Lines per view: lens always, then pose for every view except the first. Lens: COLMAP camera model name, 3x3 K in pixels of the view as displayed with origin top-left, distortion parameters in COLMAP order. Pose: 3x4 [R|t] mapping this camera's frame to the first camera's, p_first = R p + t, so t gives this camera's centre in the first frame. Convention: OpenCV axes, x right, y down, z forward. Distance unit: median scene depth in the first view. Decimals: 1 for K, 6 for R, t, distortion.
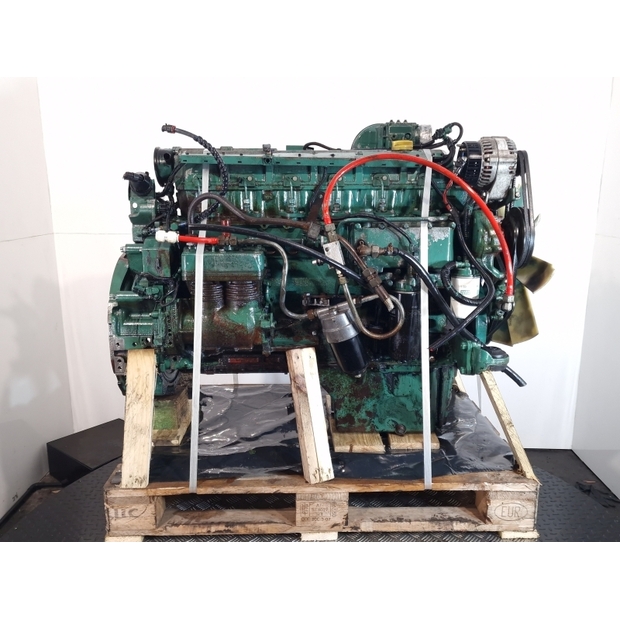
lens RADIAL K [[546.8, 0, 310.0], [0, 546.8, 310.0], [0, 0, 1]] dist [0.068076, -0.007210]
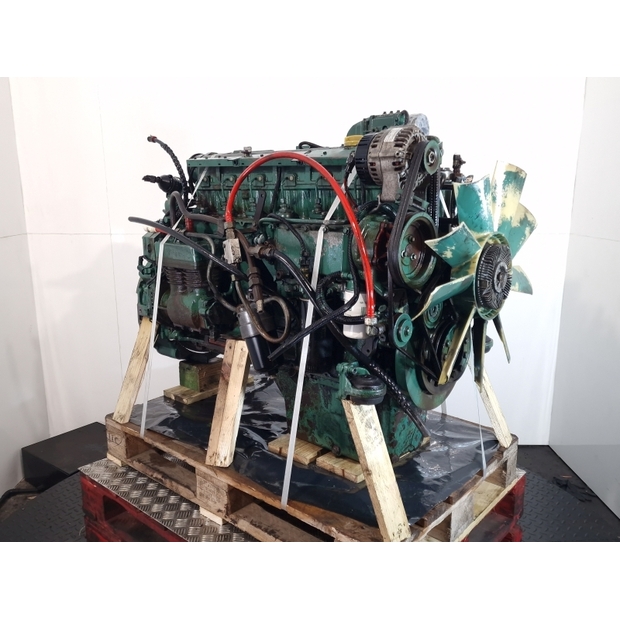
lens RADIAL K [[546.8, 0, 310.0], [0, 546.8, 310.0], [0, 0, 1]] dist [0.068076, -0.007210]
pose [[0.745847, 0.144335, -0.650292, 0.800115], [-0.142342, 0.988227, 0.056084, -0.068836], [0.650732, 0.050734, 0.757611, 0.301298]]
